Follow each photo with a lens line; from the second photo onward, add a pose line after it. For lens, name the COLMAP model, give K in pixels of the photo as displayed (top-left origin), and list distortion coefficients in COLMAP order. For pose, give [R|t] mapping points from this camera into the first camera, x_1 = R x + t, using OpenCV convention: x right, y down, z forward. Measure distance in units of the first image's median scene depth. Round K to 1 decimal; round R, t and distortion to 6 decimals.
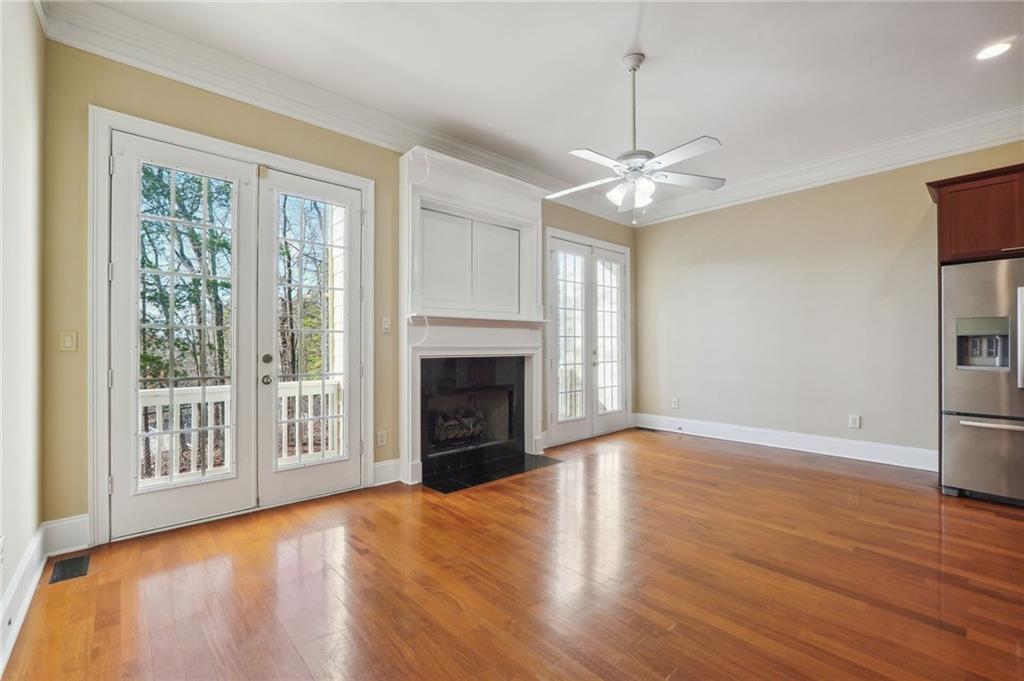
lens RADIAL K [[442.1, 0, 529.6], [0, 442.1, 344.9], [0, 0, 1]] dist [-0.002610, -0.000116]
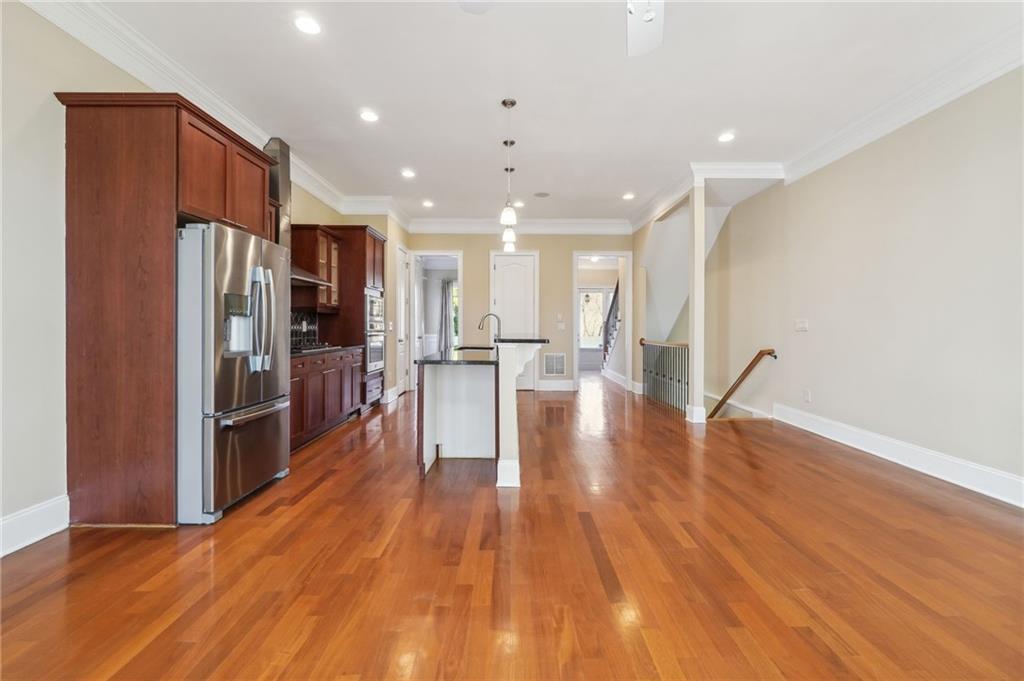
lens RADIAL K [[440.7, 0, 513.9], [0, 440.7, 328.3], [0, 0, 1]] dist [-0.005989, 0.000030]
pose [[-0.730643, 0.000852, 0.682759, 0.044866], [0.000562, 1.000000, -0.000647, 0.004429], [-0.682760, -0.000089, -0.730643, 0.852790]]
